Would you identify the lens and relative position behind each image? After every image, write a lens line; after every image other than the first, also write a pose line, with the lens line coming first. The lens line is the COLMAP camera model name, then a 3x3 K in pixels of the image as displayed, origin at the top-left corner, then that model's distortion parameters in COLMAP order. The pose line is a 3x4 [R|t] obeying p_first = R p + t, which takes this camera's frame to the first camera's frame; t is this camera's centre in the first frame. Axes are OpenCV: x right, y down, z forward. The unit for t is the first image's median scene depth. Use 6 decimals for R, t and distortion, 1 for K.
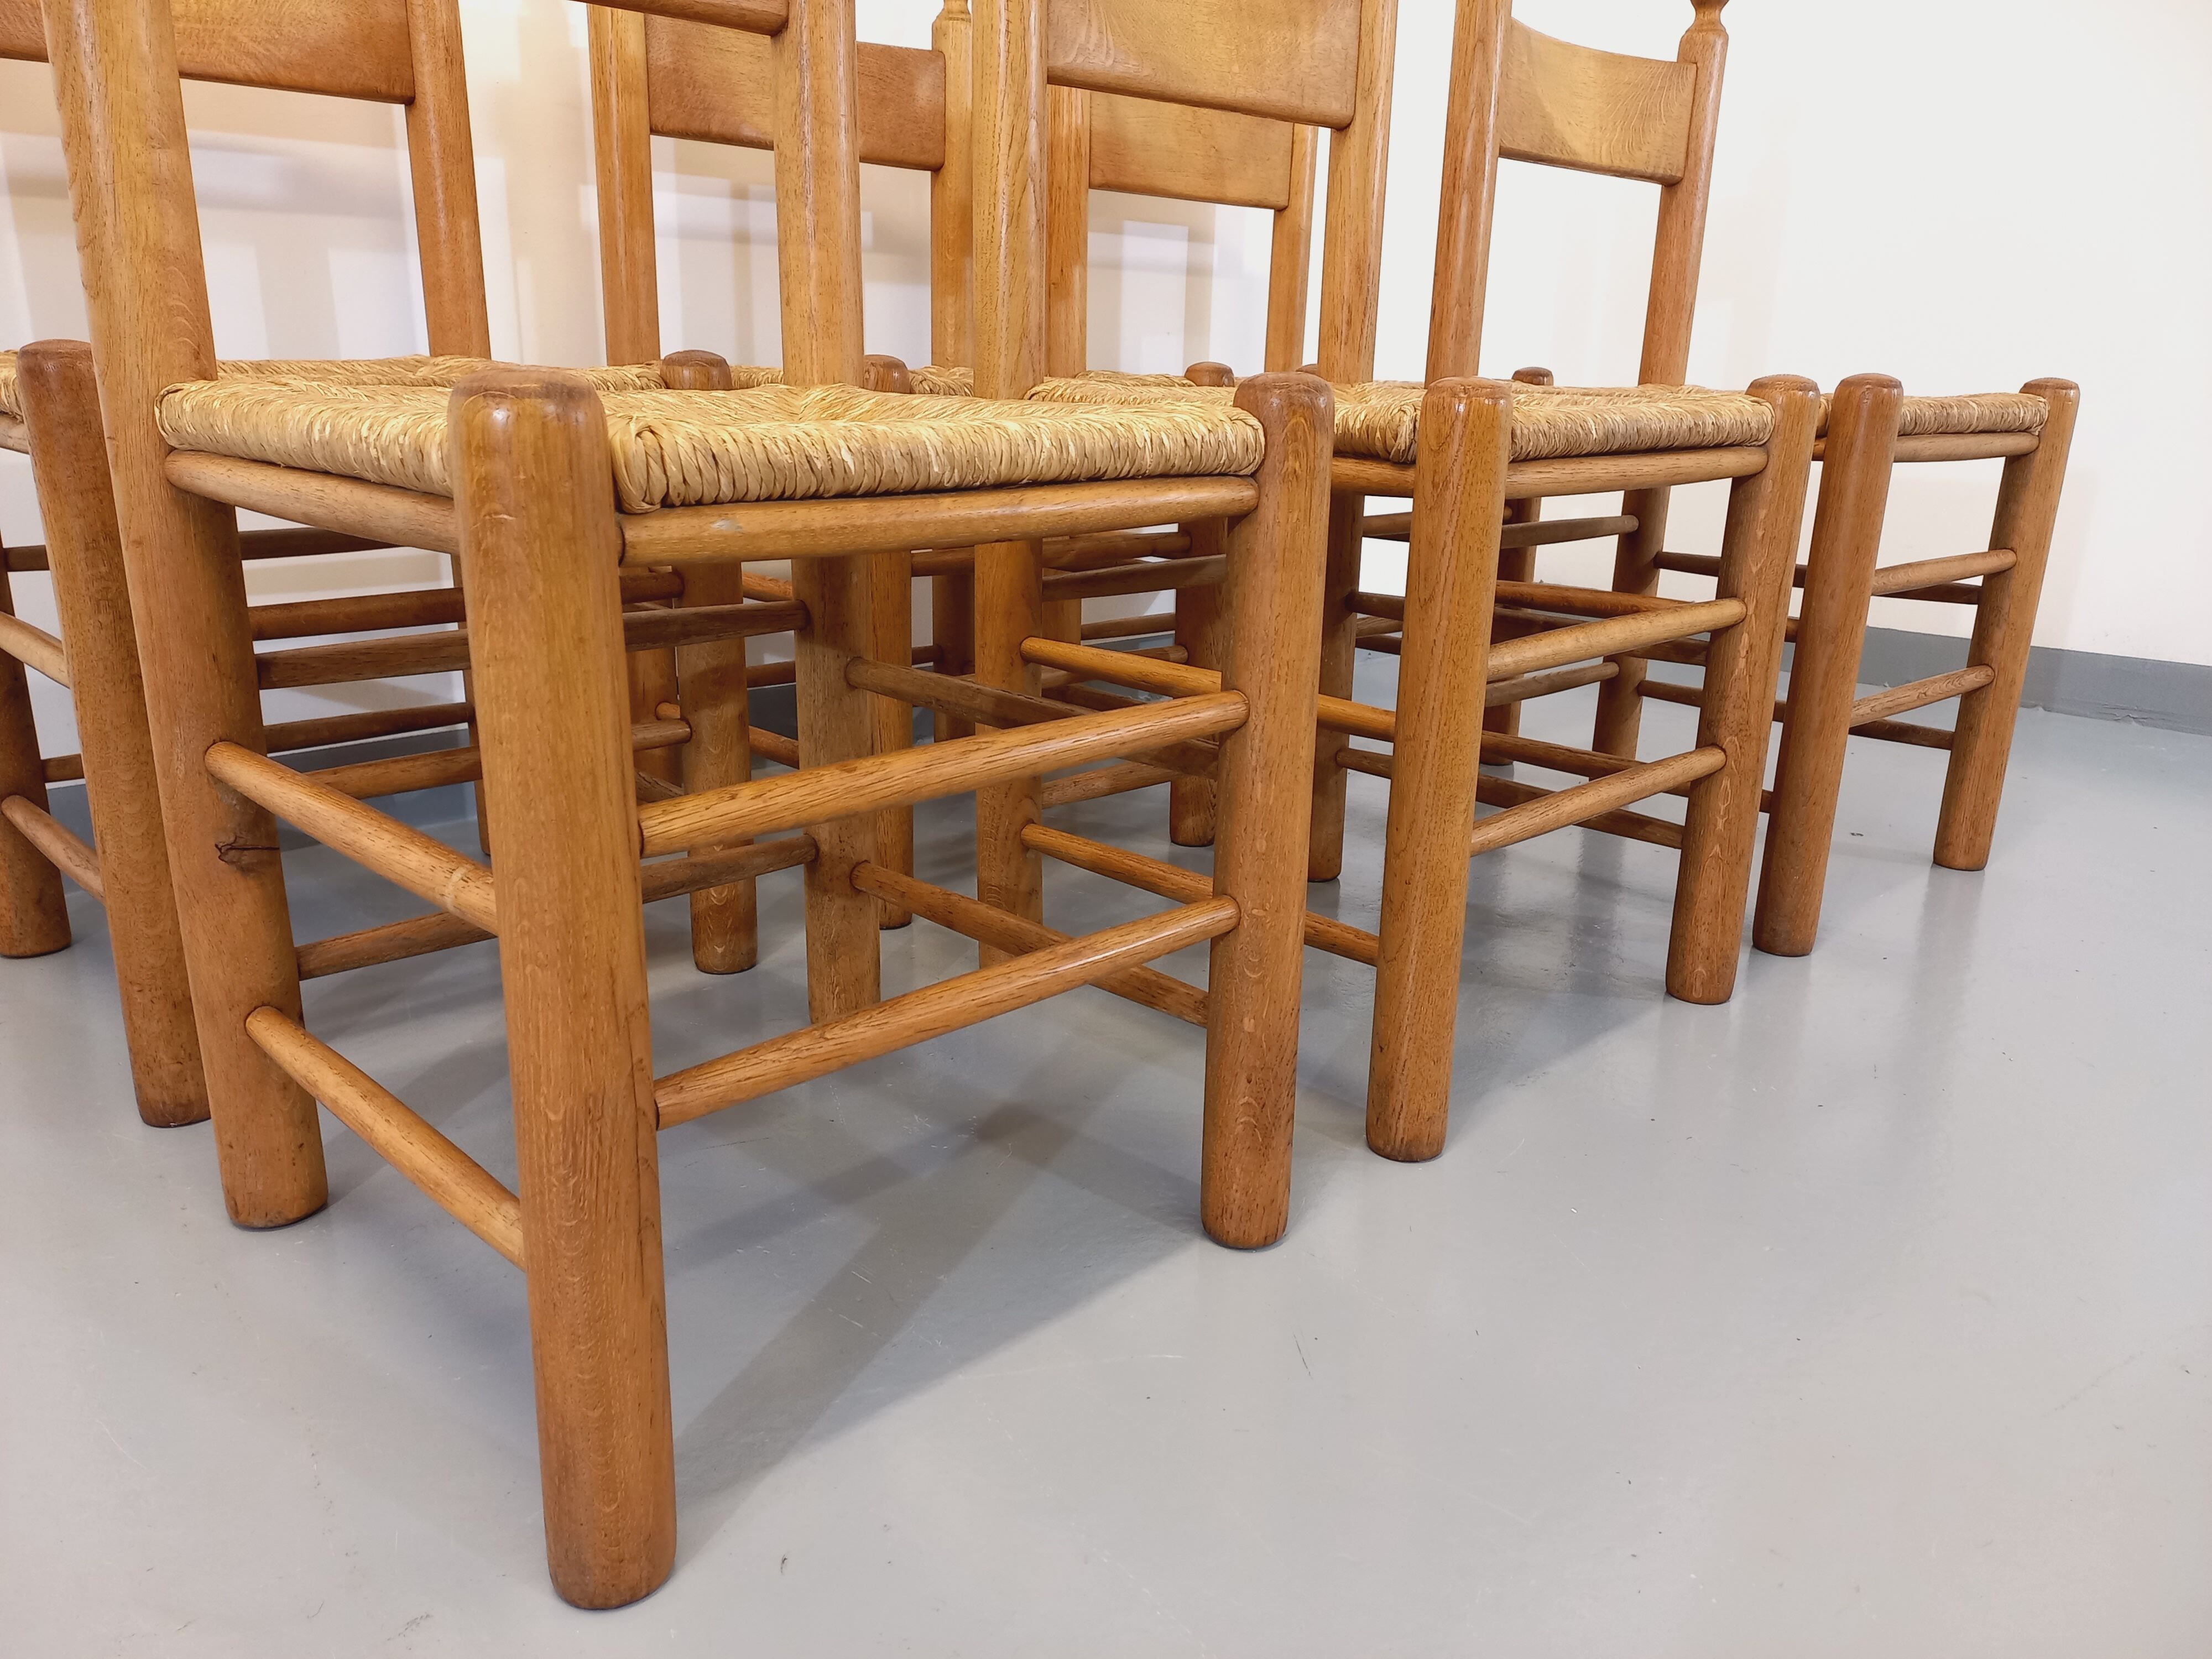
lens RADIAL K [[1608.8, 0, 1101.4], [0, 1608.8, 826.2], [0, 0, 1]] dist [0.082989, -0.073895]
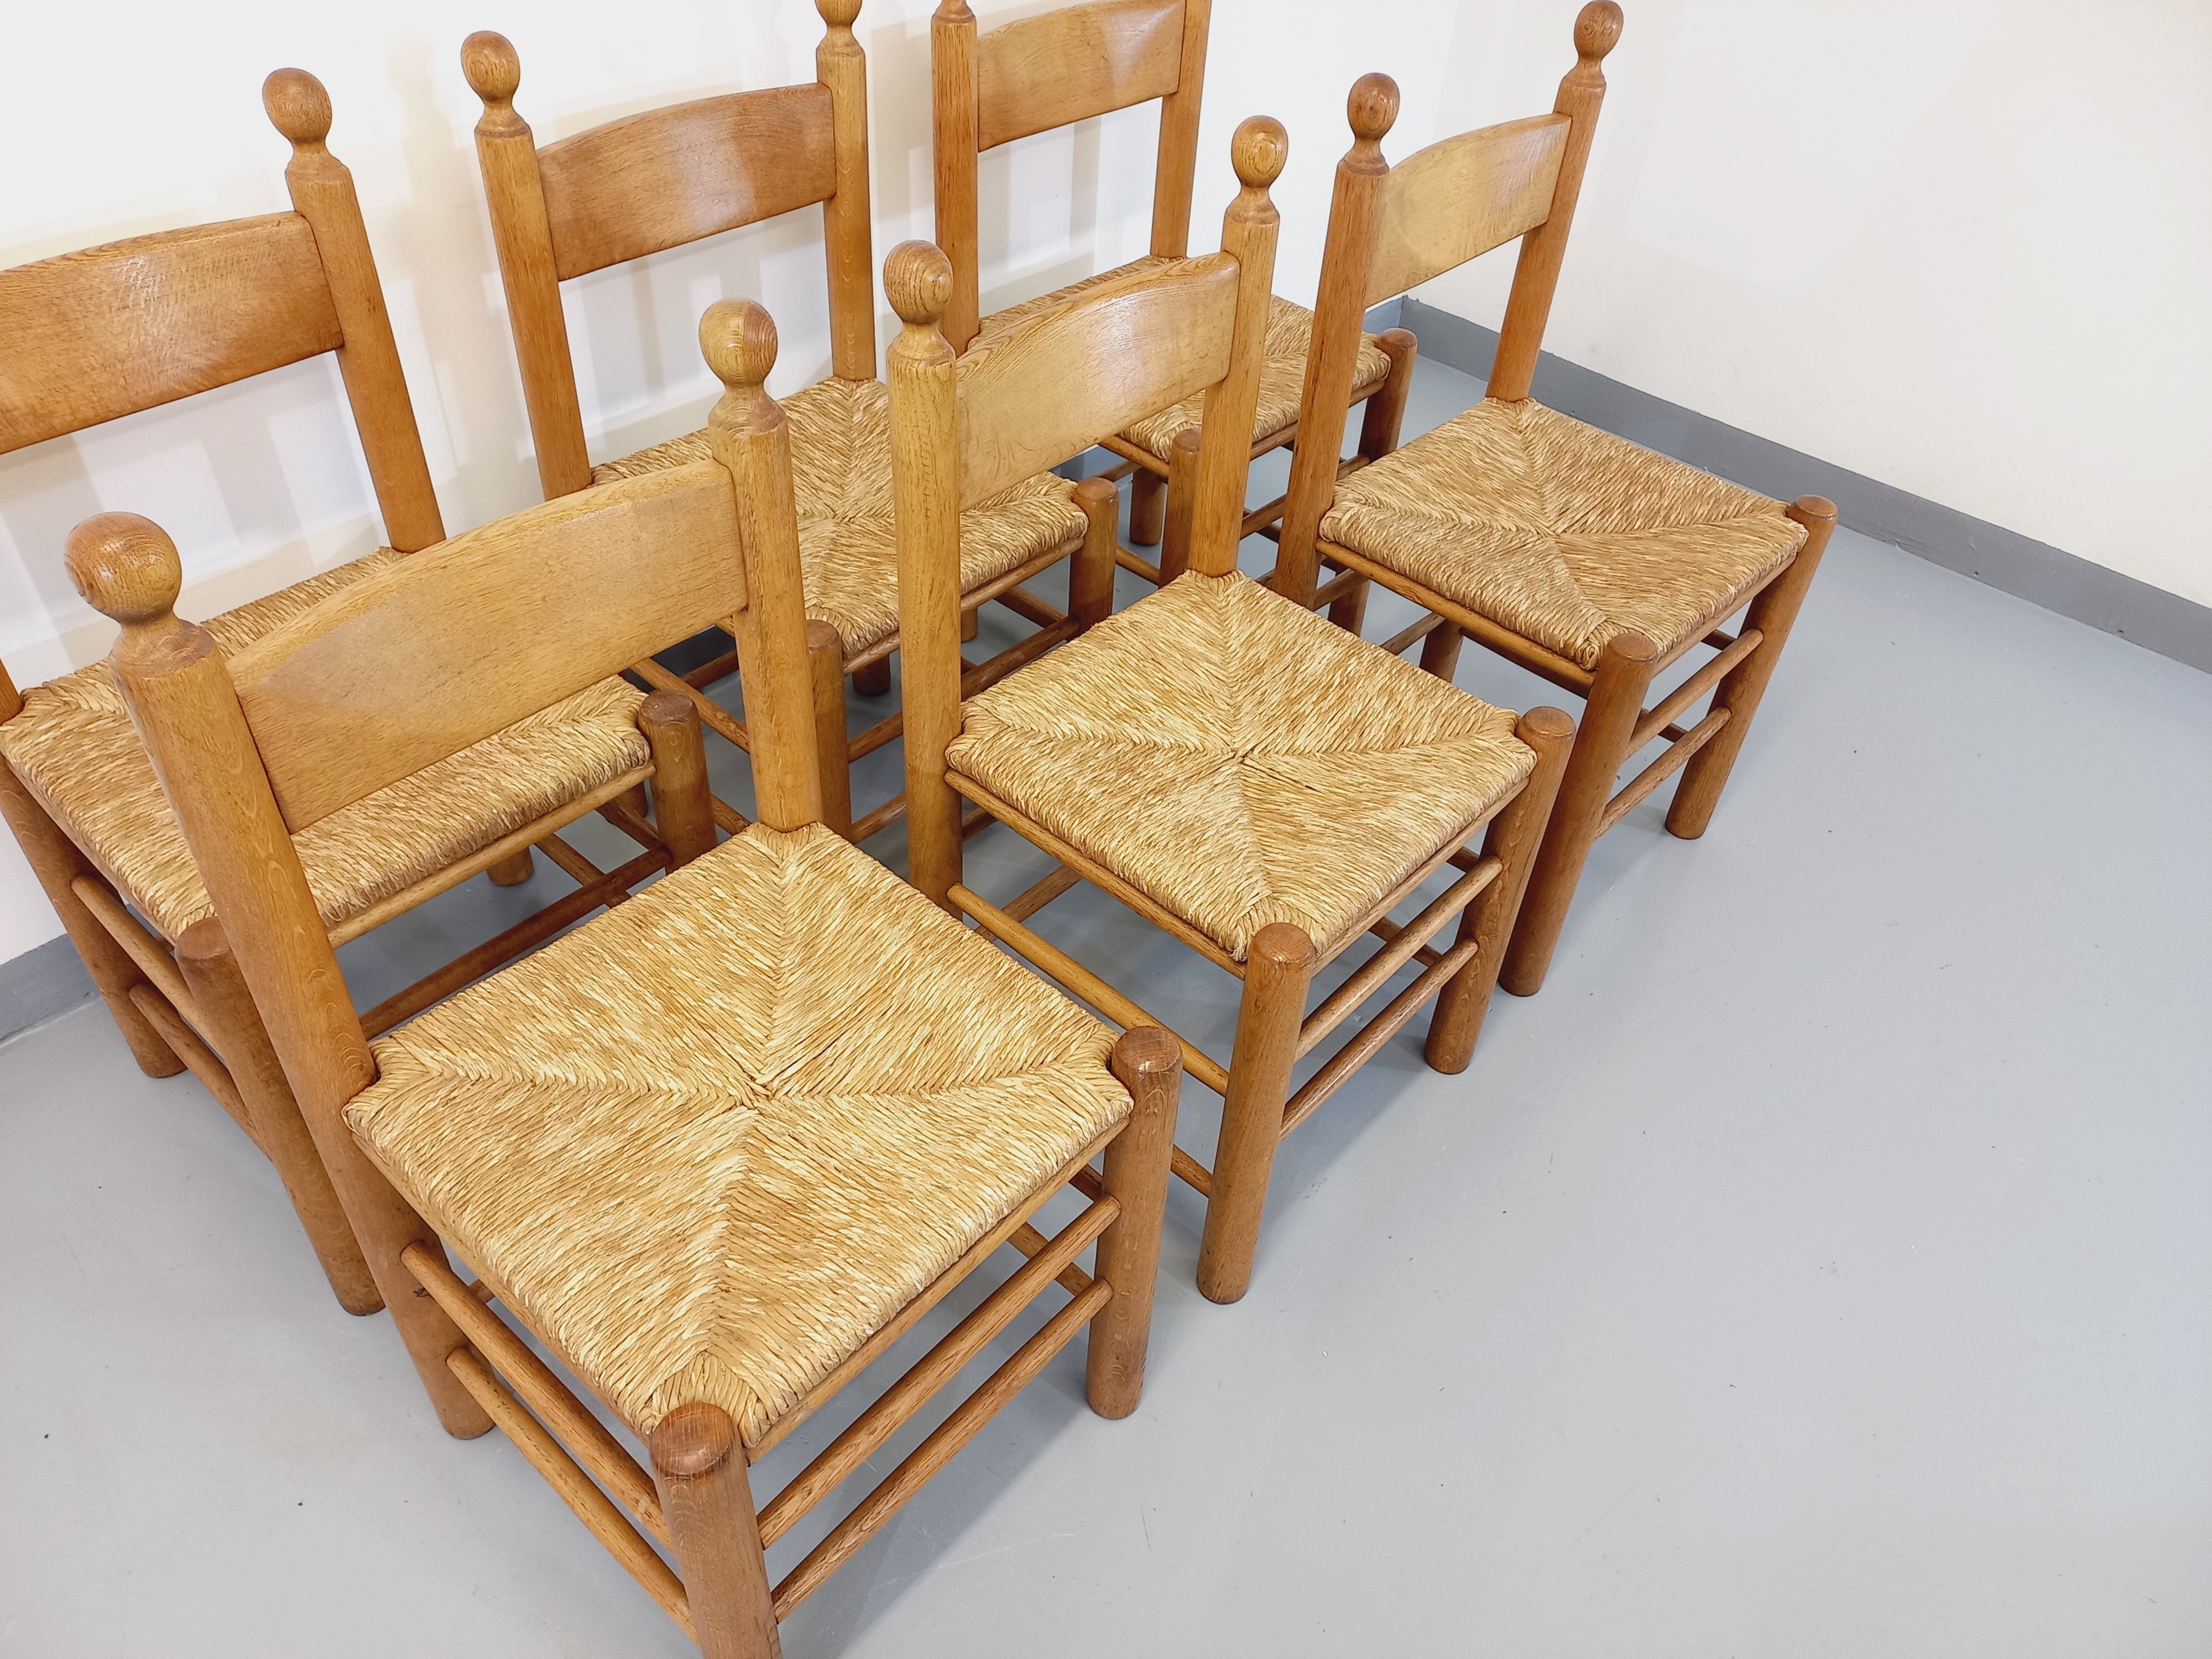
lens RADIAL K [[1608.8, 0, 1105.8], [0, 1608.8, 821.2], [0, 0, 1]] dist [0.082989, -0.073895]
pose [[0.997155, -0.019800, 0.072734, -0.016725], [-0.013350, 0.903250, 0.428908, -0.735833], [-0.074190, -0.428658, 0.900415, -0.132574]]
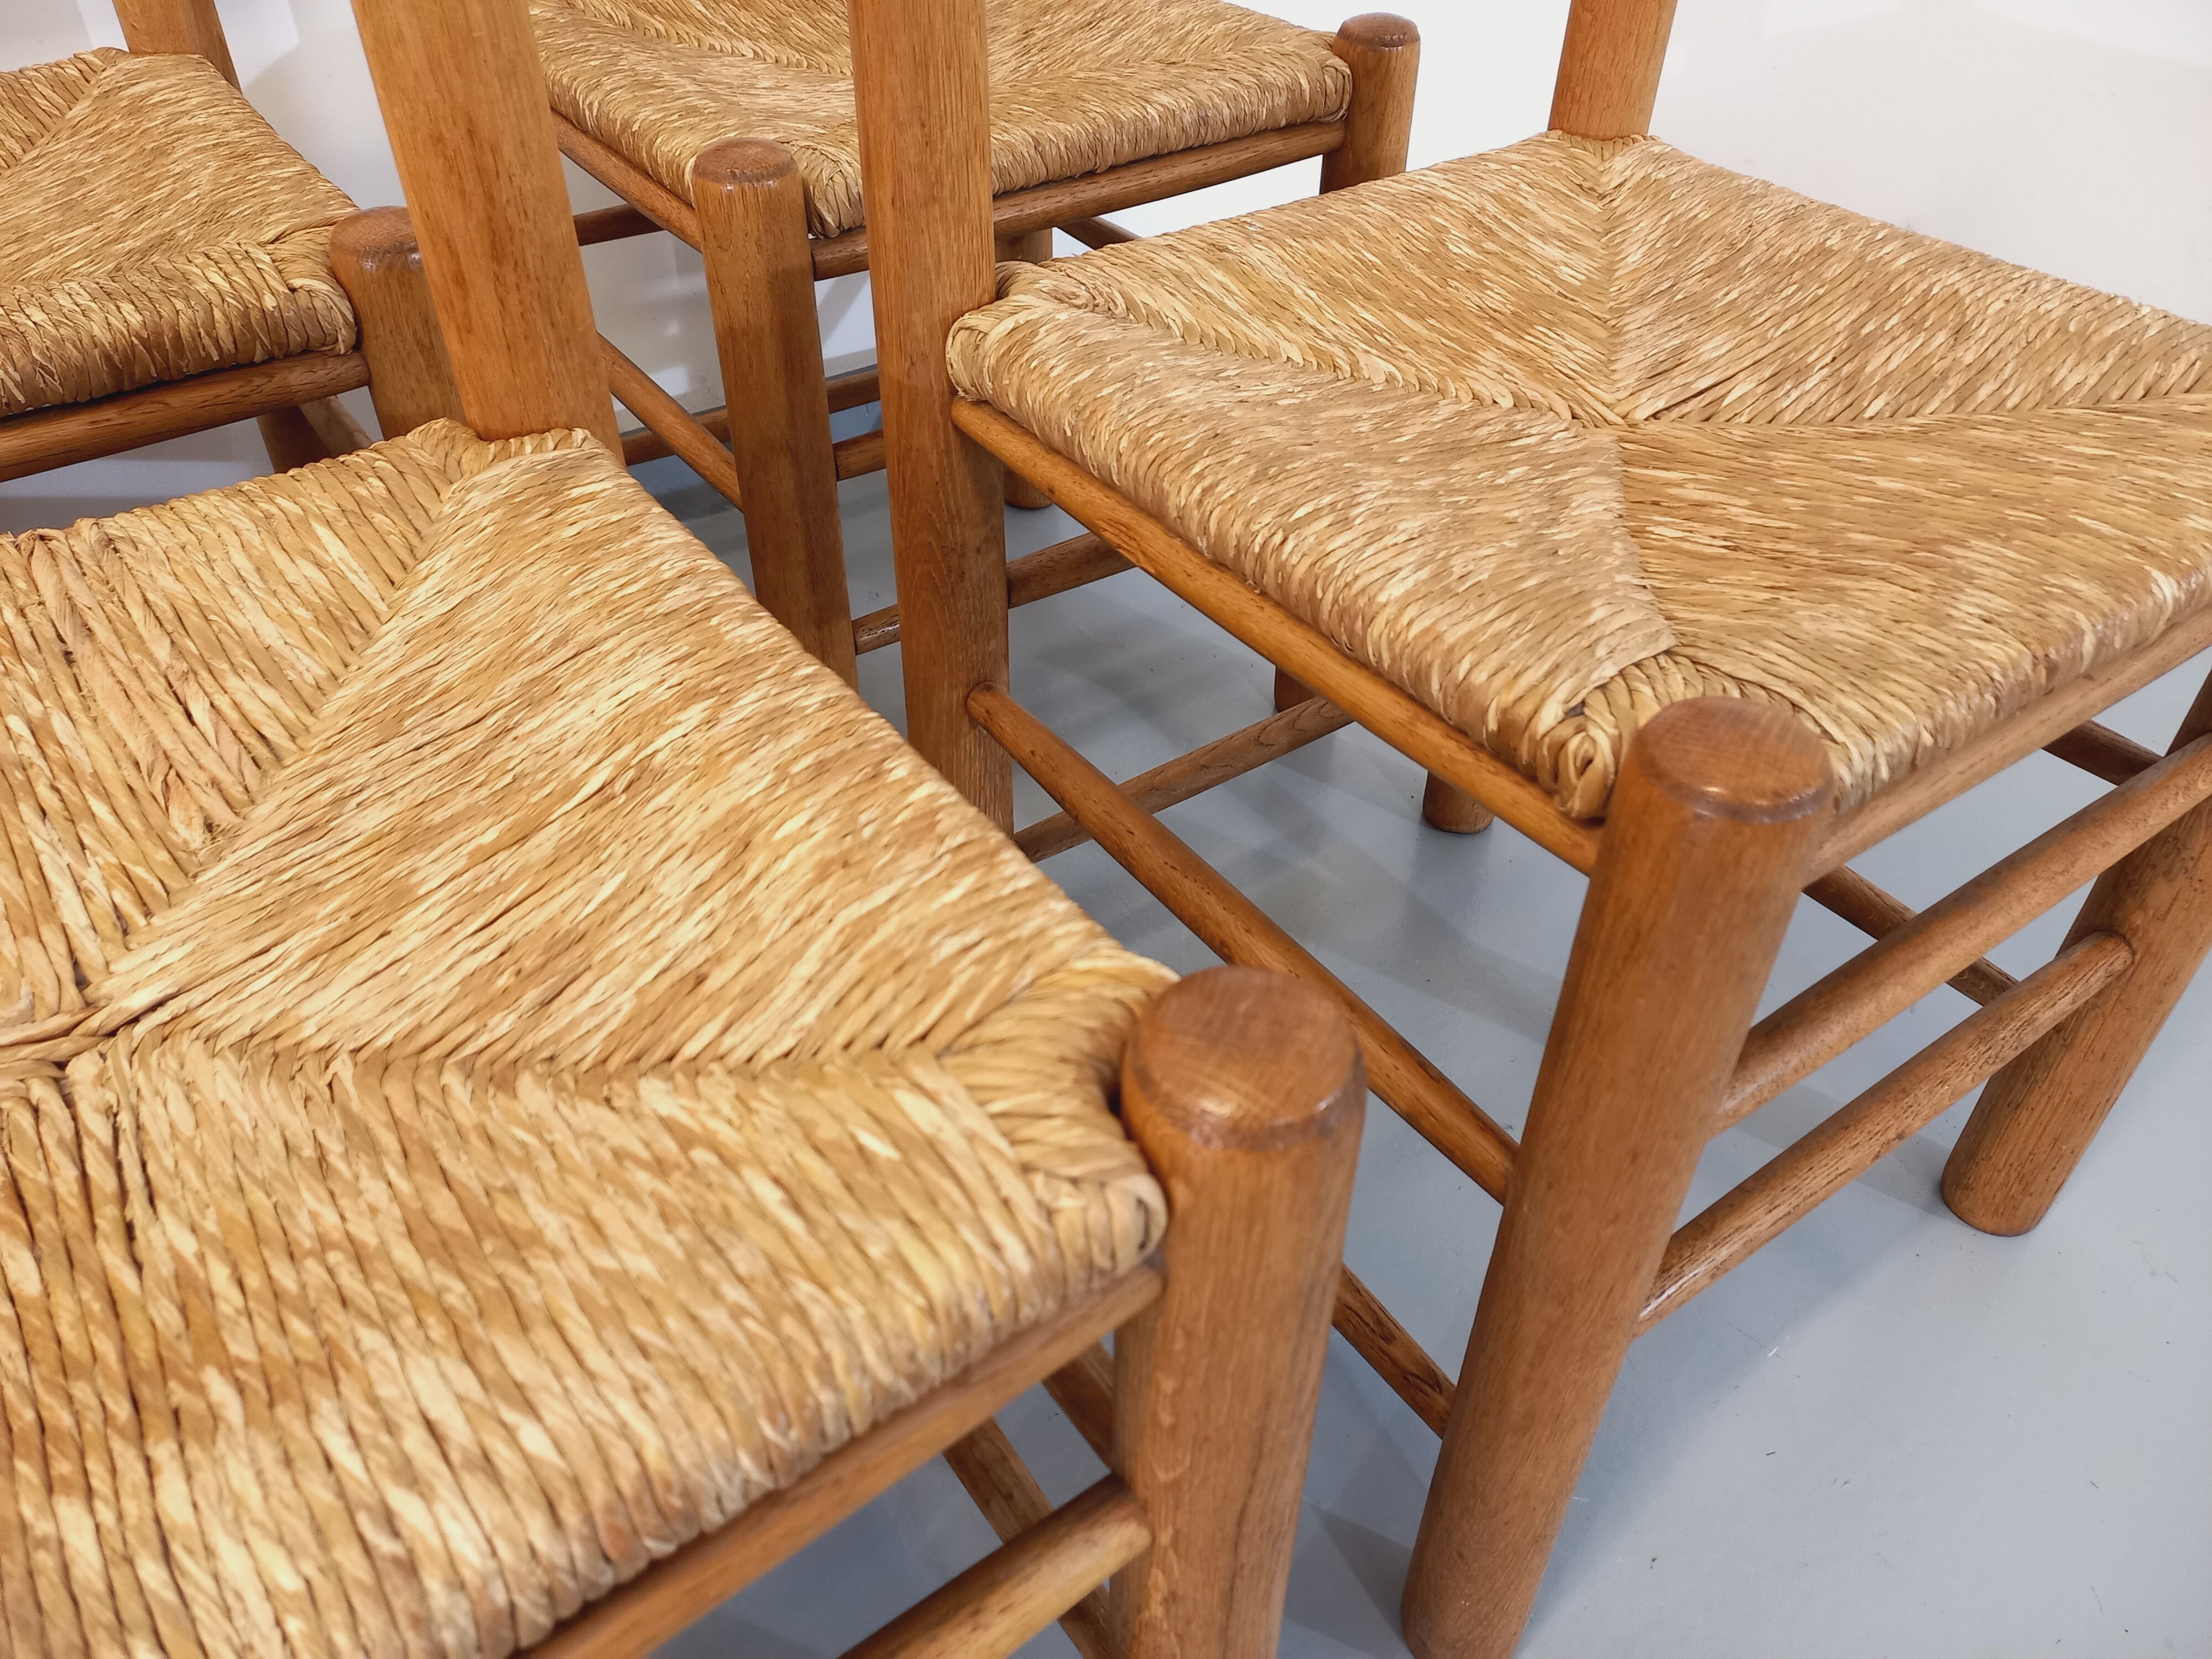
lens RADIAL K [[1608.8, 0, 1095.8], [0, 1608.8, 793.0], [0, 0, 1]] dist [0.082989, -0.073895]
pose [[0.989972, 0.072764, -0.121081, 0.424037], [-0.020344, 0.921636, 0.387521, -0.422047], [0.139790, -0.381172, 0.913875, 0.758776]]
